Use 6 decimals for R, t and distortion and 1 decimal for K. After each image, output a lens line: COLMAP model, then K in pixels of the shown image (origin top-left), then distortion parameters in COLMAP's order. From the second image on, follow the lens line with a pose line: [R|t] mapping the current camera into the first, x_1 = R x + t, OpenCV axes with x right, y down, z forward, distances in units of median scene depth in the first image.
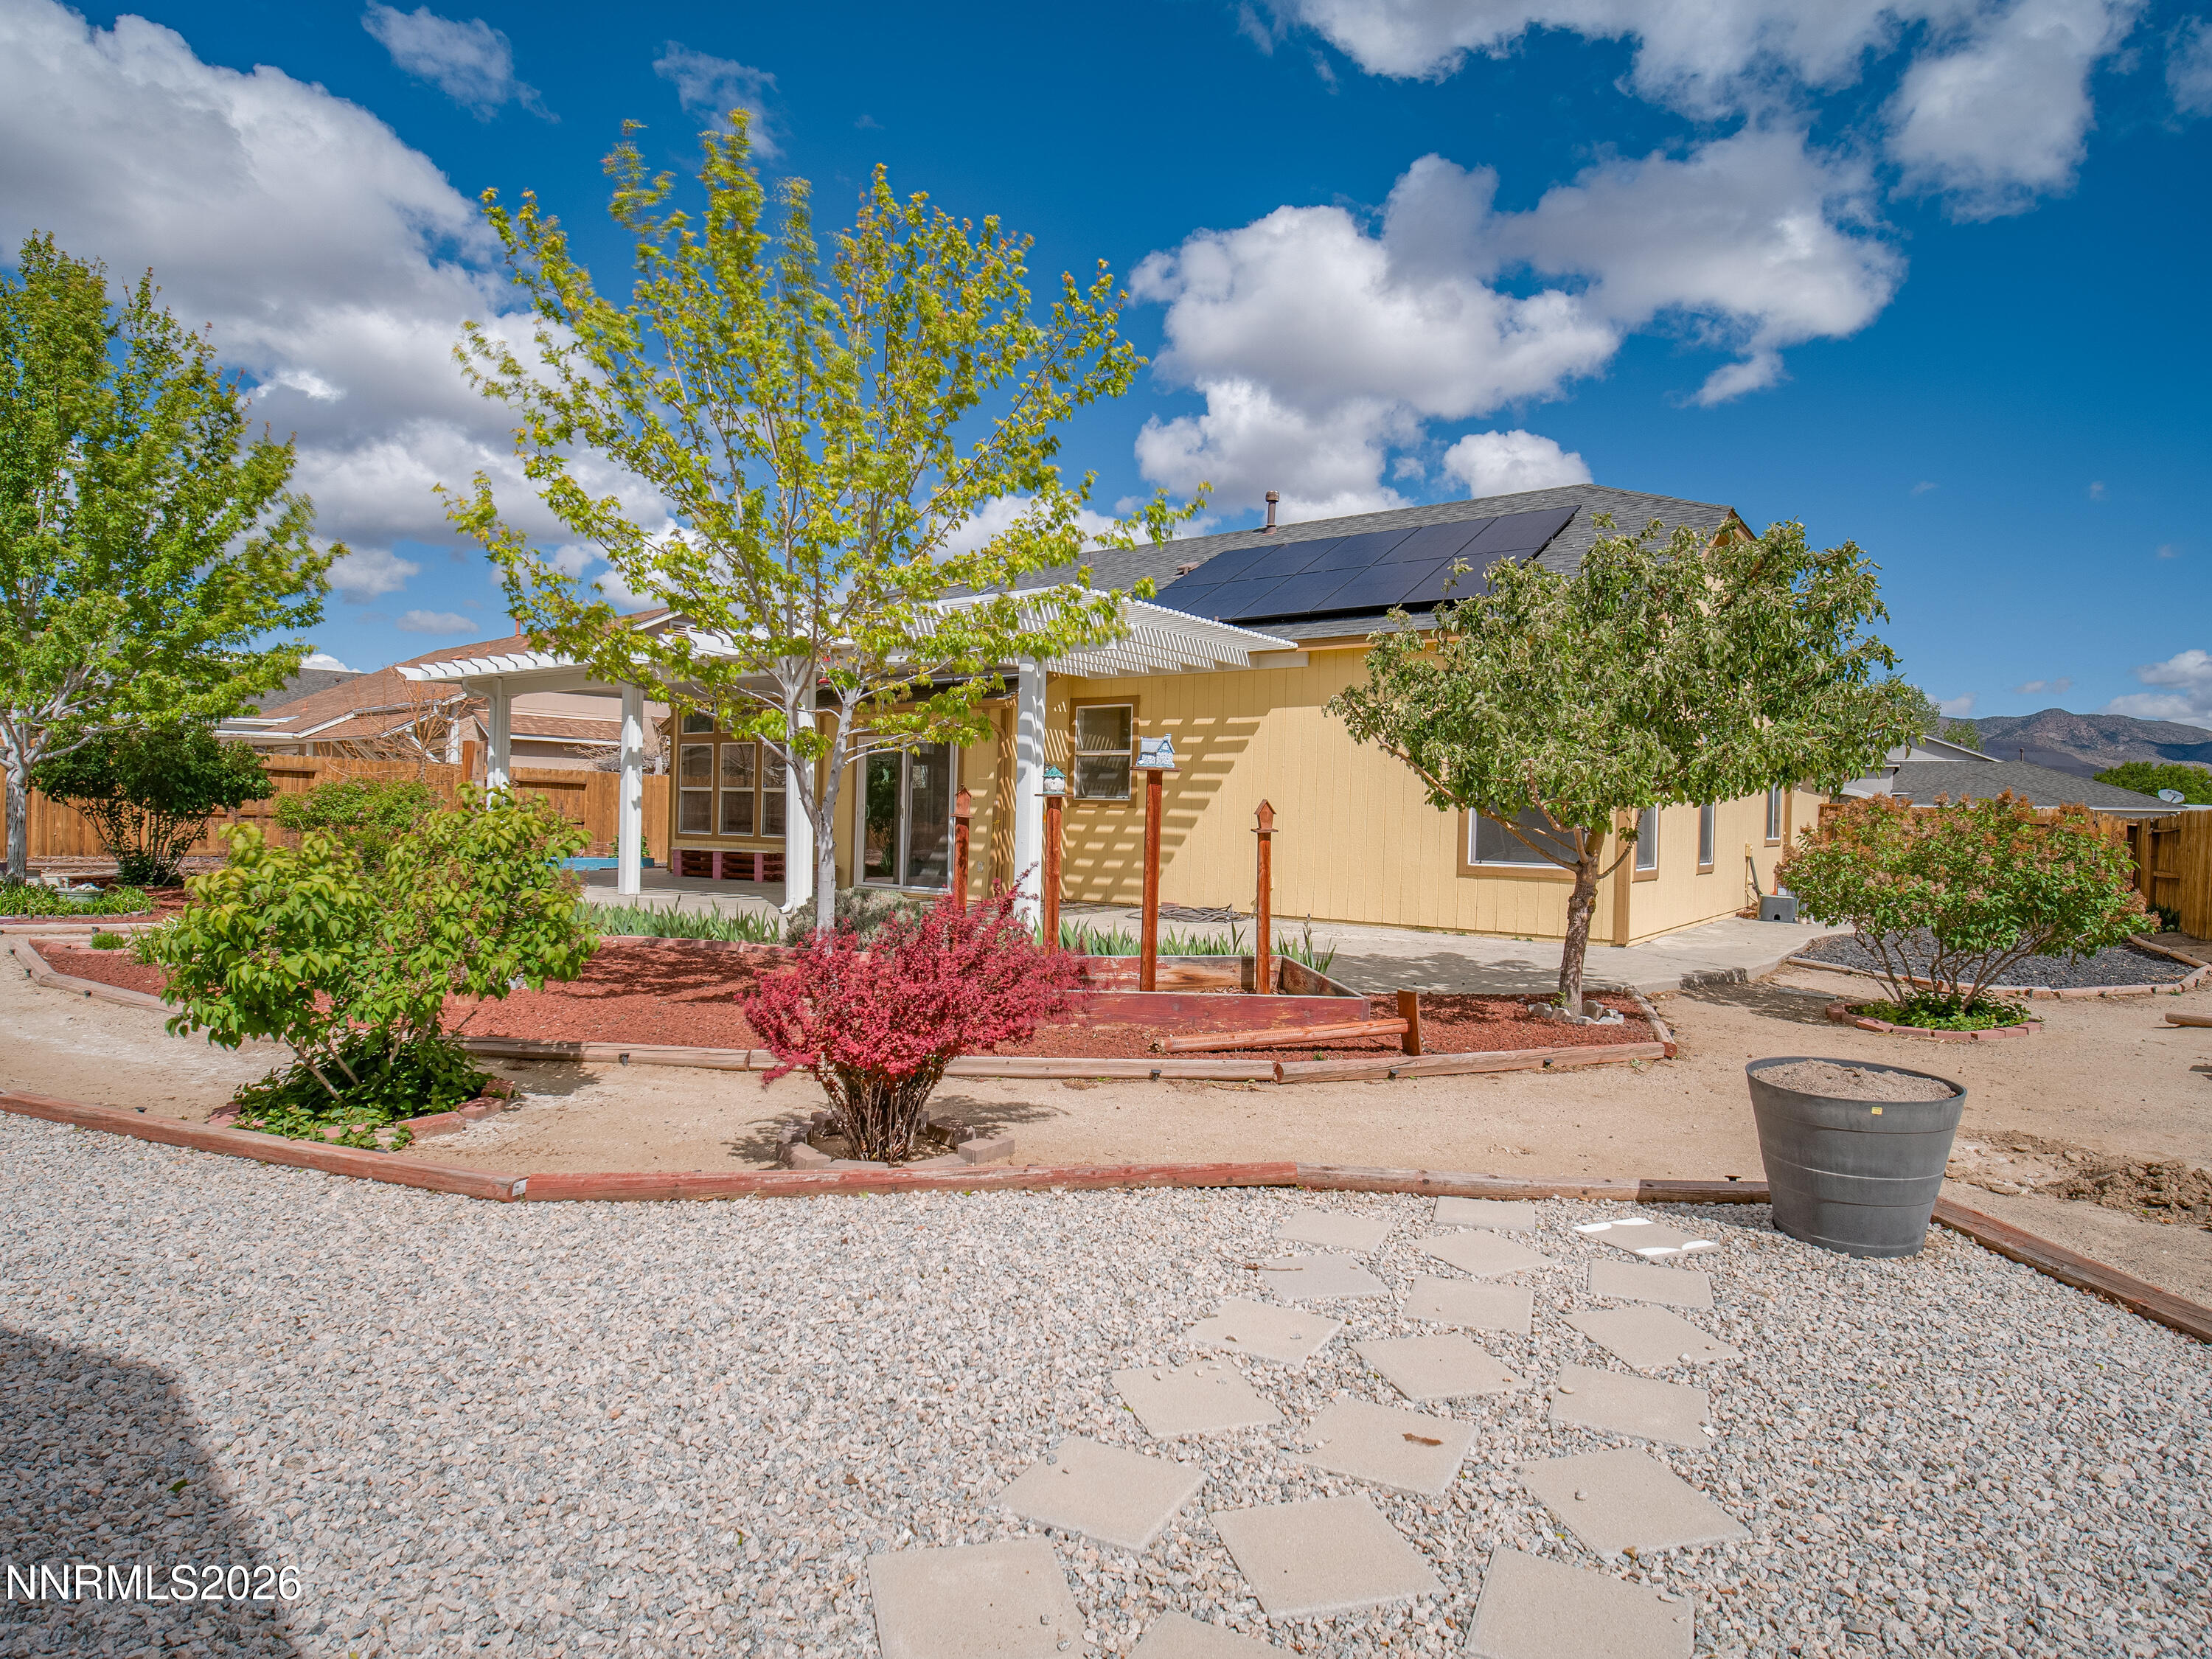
lens RADIAL K [[1213.3, 0, 1106.0], [0, 1213.3, 829.5], [0, 0, 1]] dist [0.006871, 0.000641]
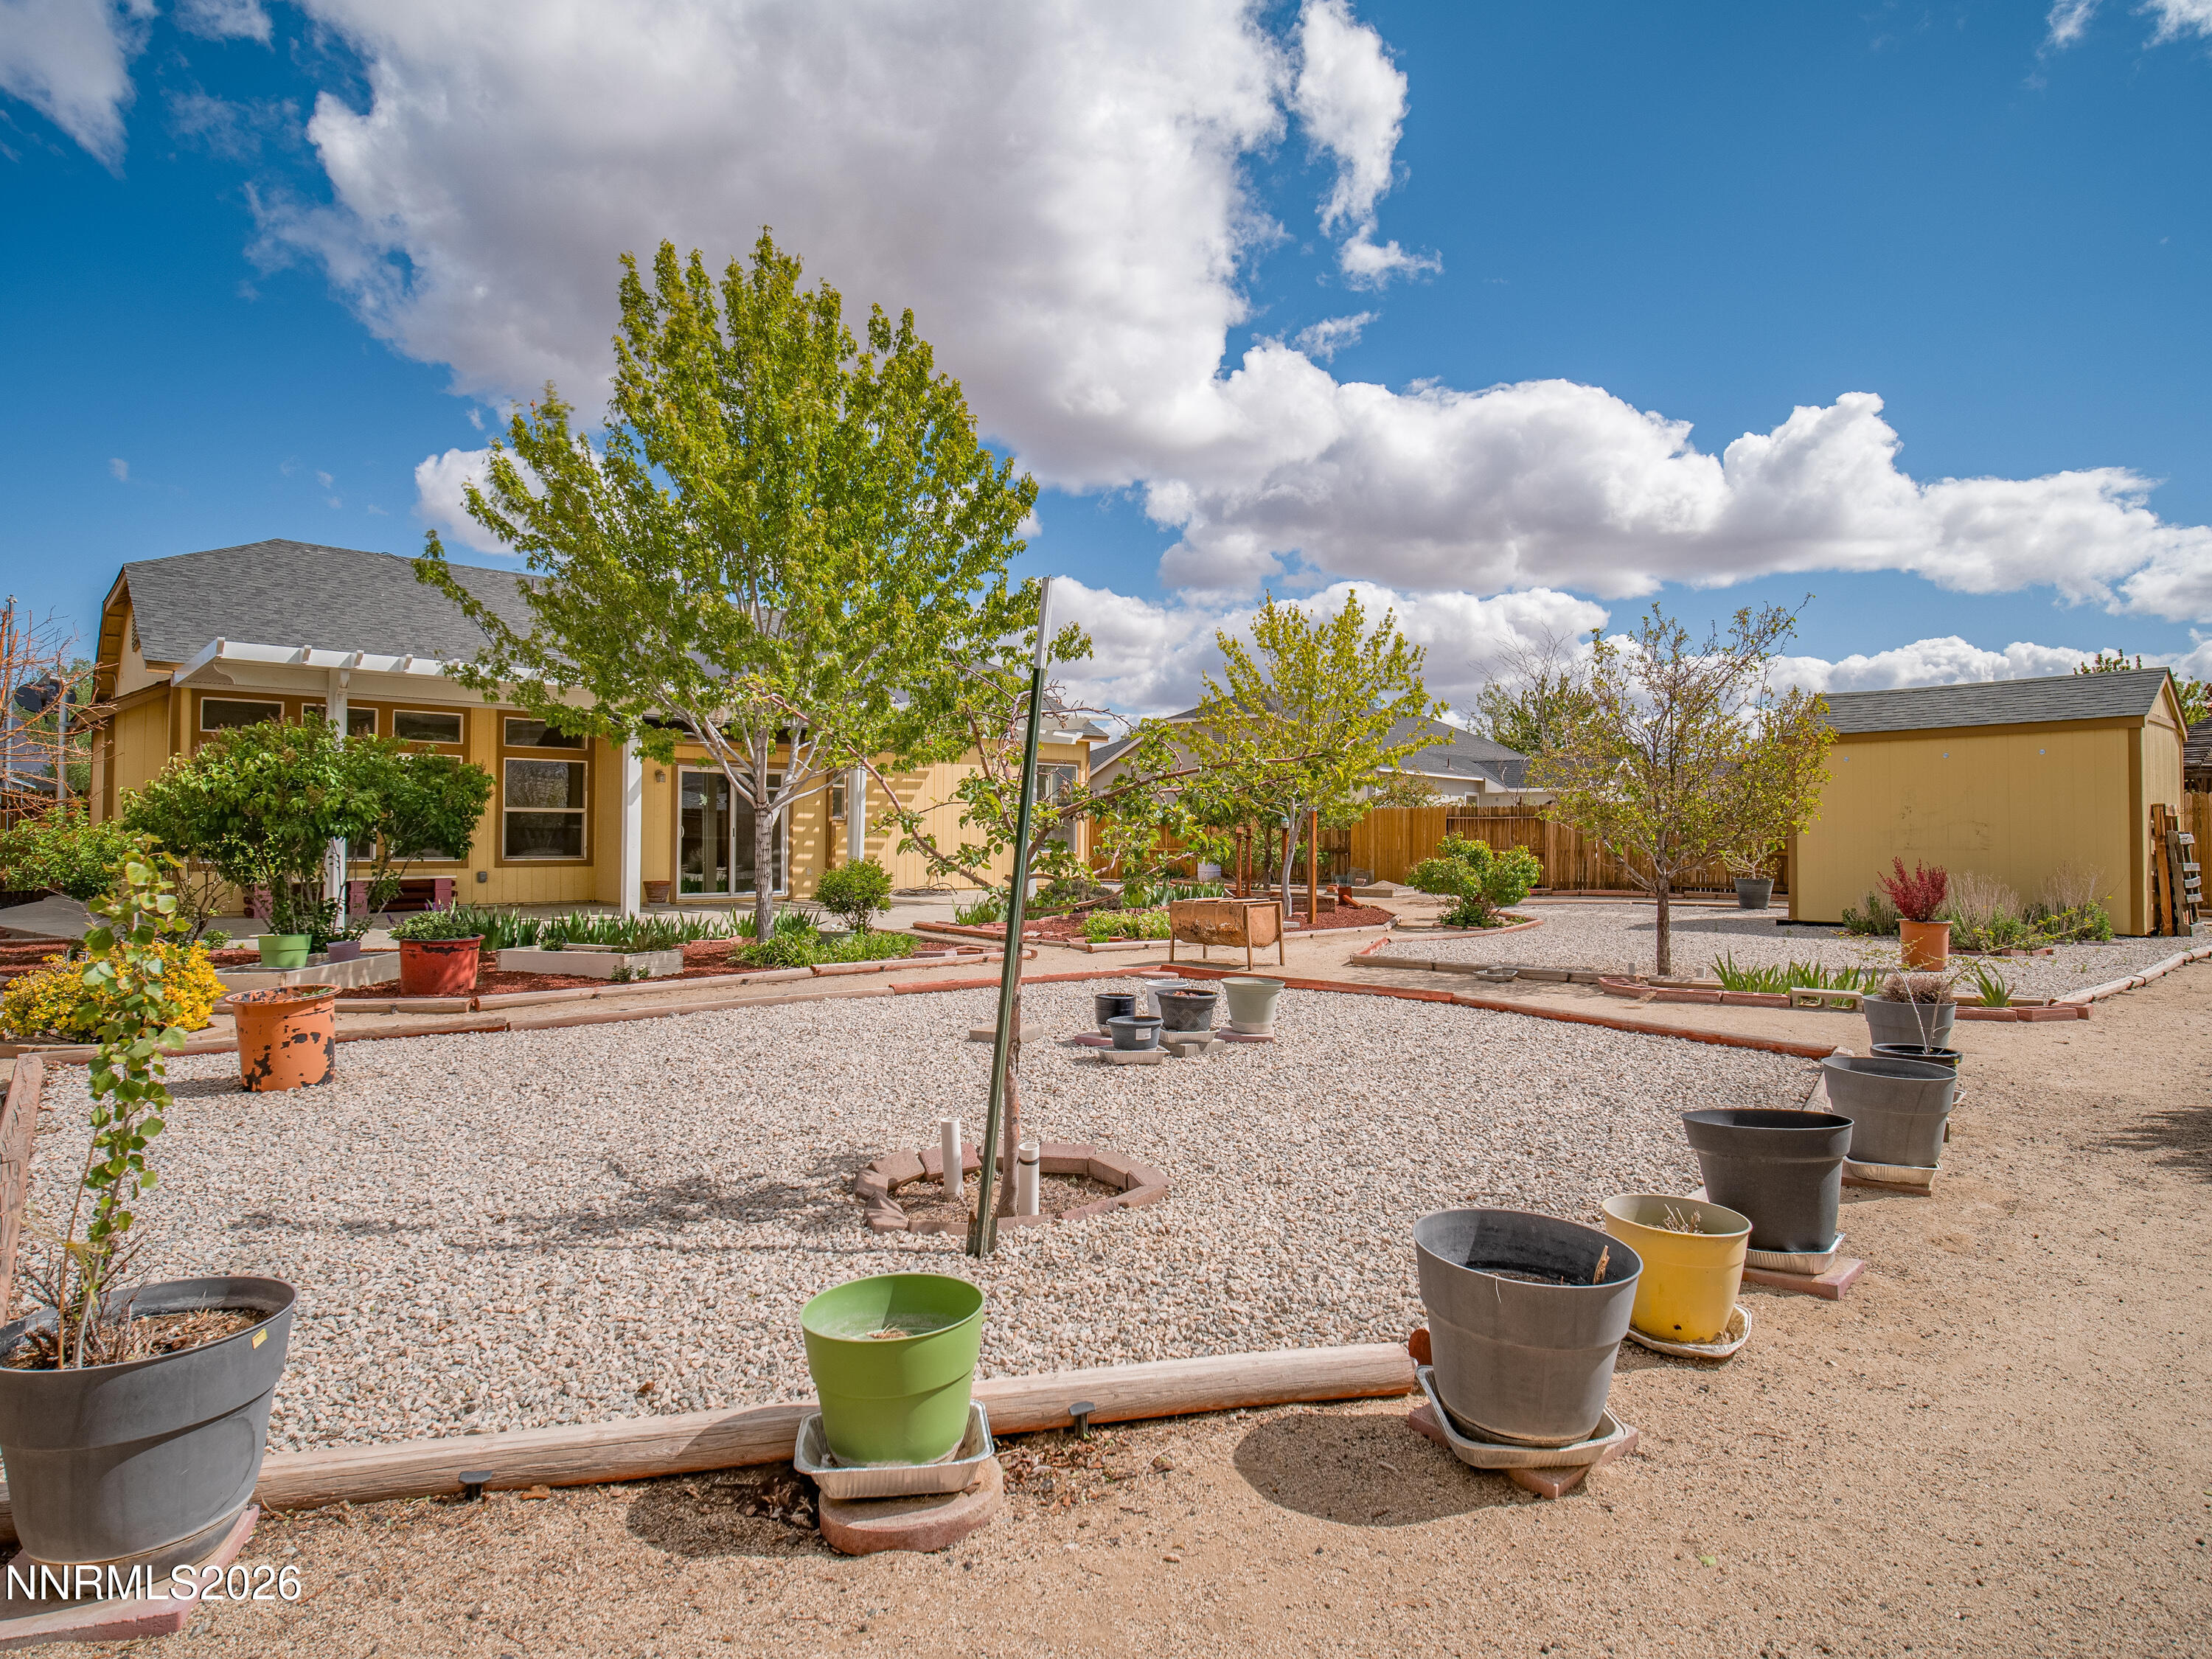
lens RADIAL K [[1213.3, 0, 1106.0], [0, 1213.3, 829.5], [0, 0, 1]] dist [0.006871, 0.000641]
pose [[0.183117, -0.020140, 0.982885, -1.333922], [0.008691, 0.999784, 0.018867, -0.036990], [-0.983053, 0.005087, 0.183252, 0.434601]]
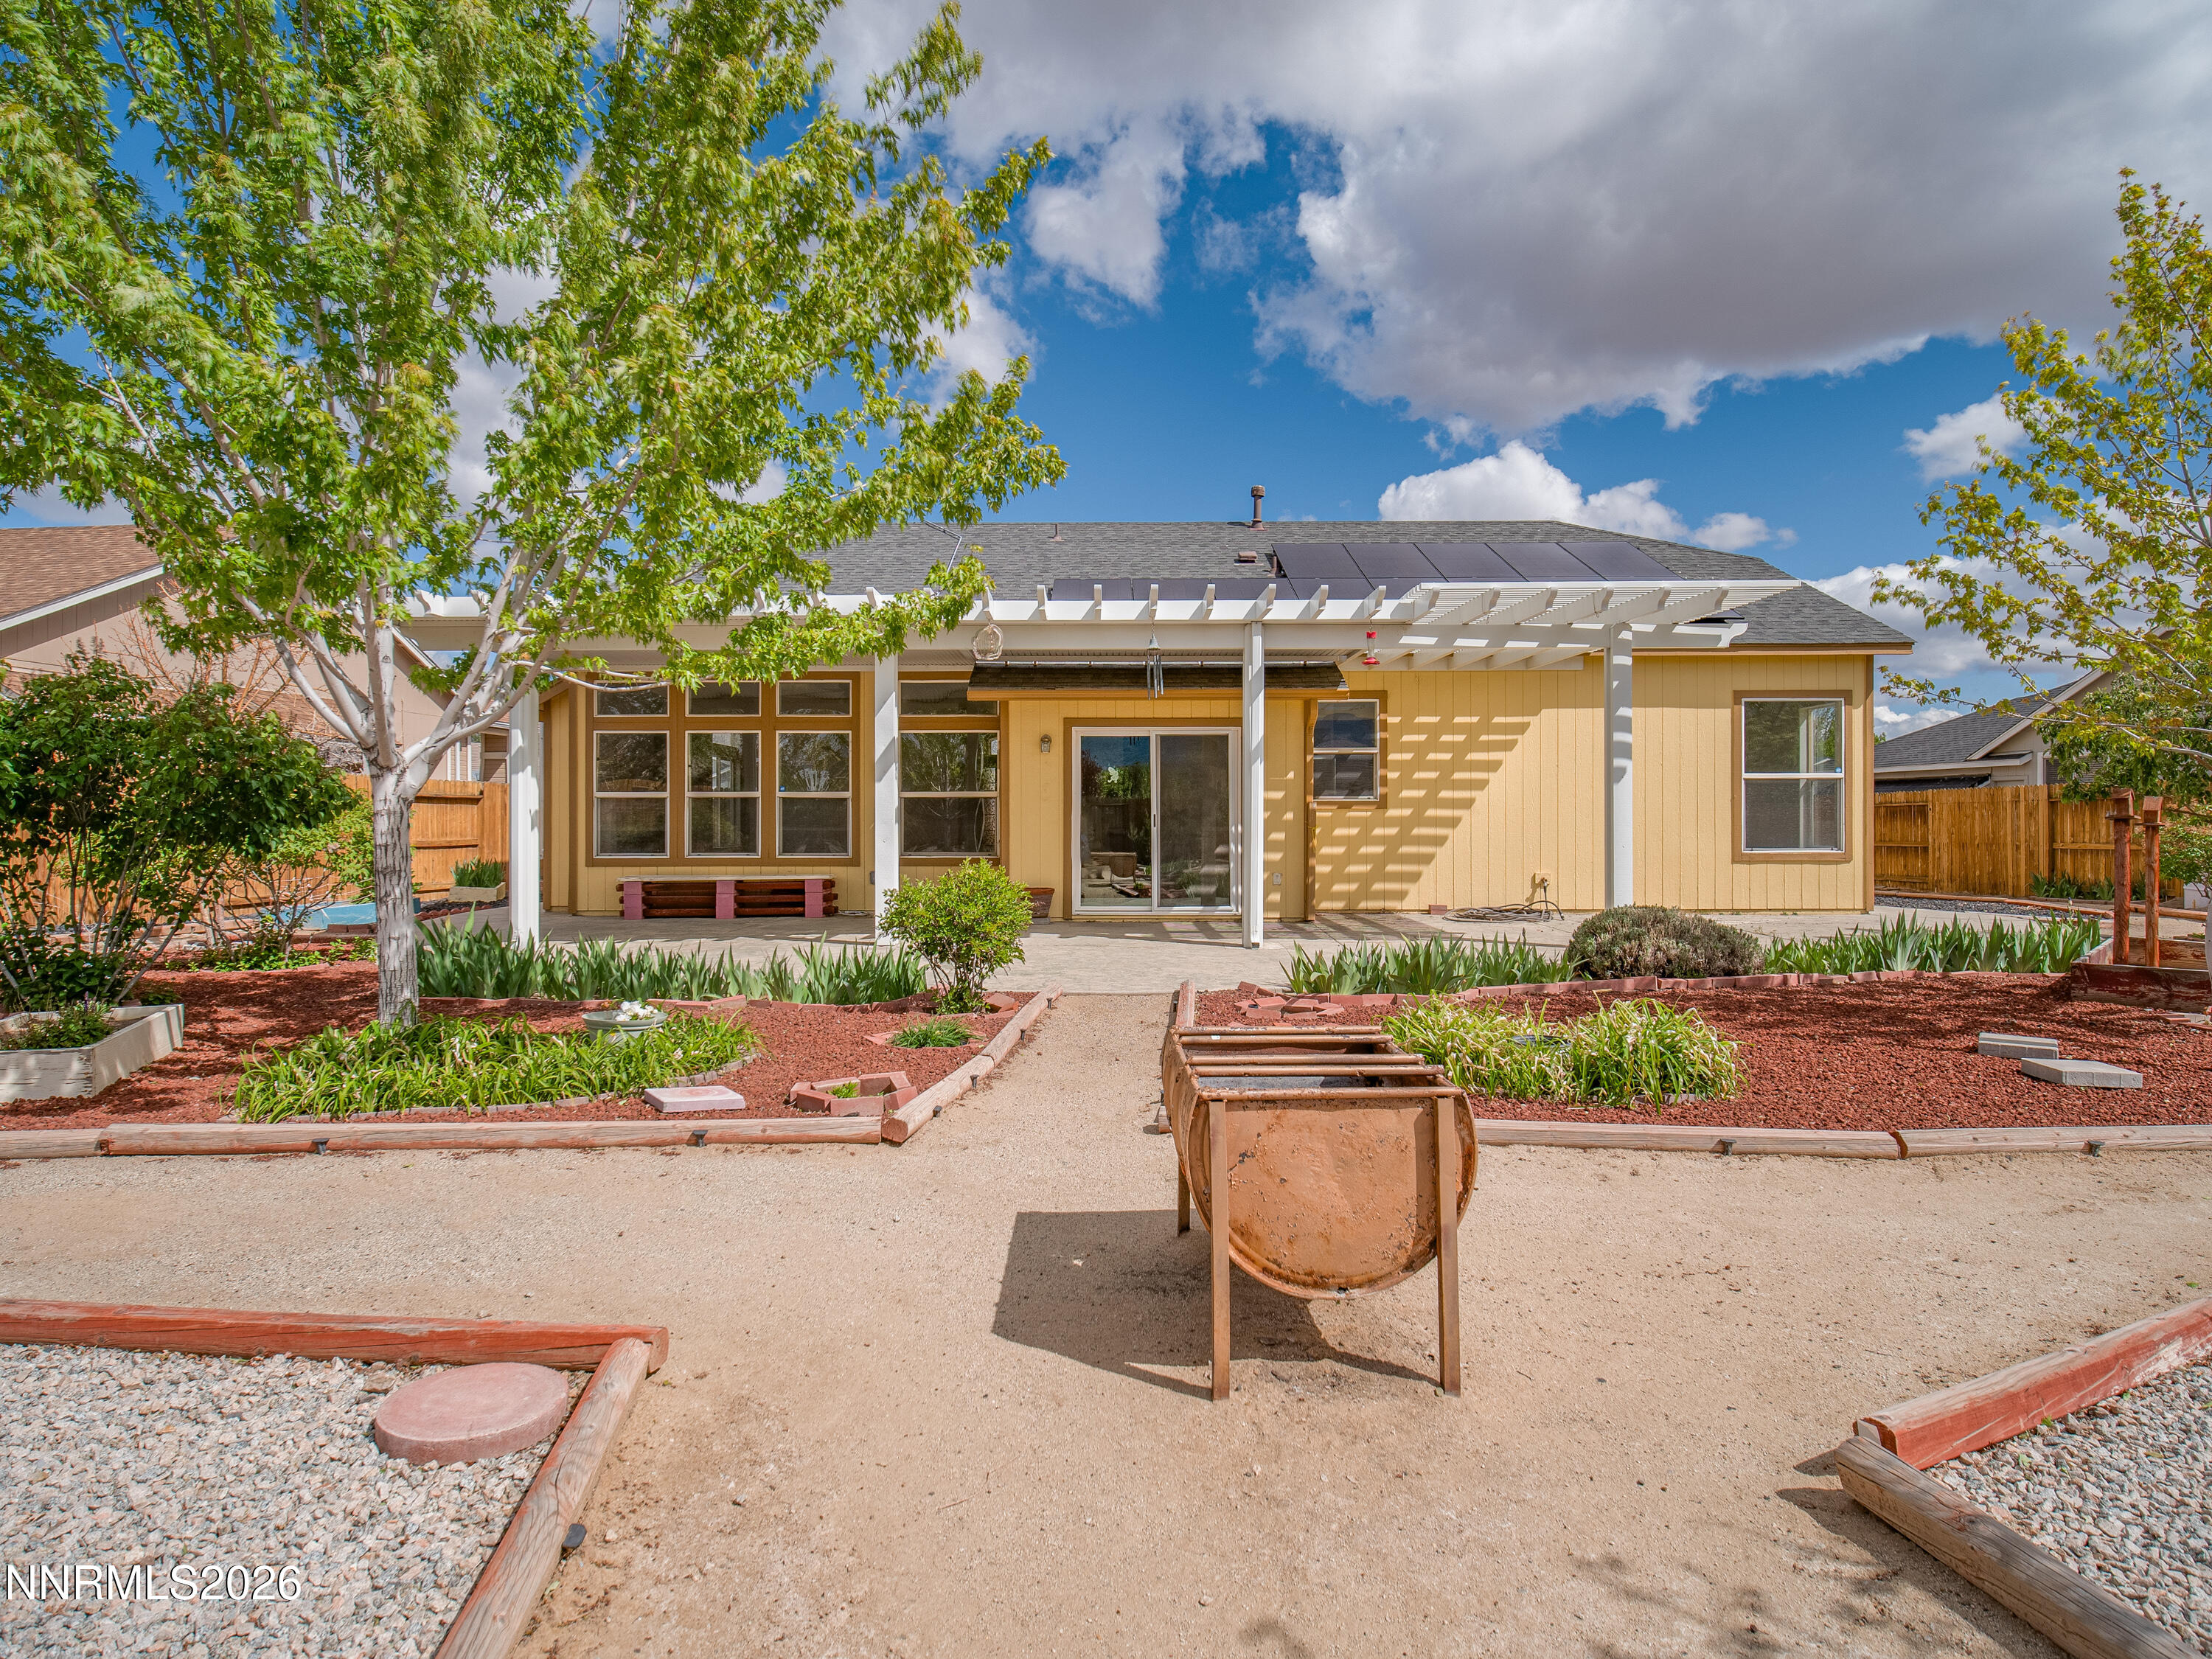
lens RADIAL K [[1213.3, 0, 1106.0], [0, 1213.3, 829.5], [0, 0, 1]] dist [0.006871, 0.000641]
pose [[0.804943, -0.027626, 0.592709, -0.702404], [0.027432, 0.999580, 0.009335, -0.015894], [-0.592718, 0.008746, 0.805363, 0.355348]]
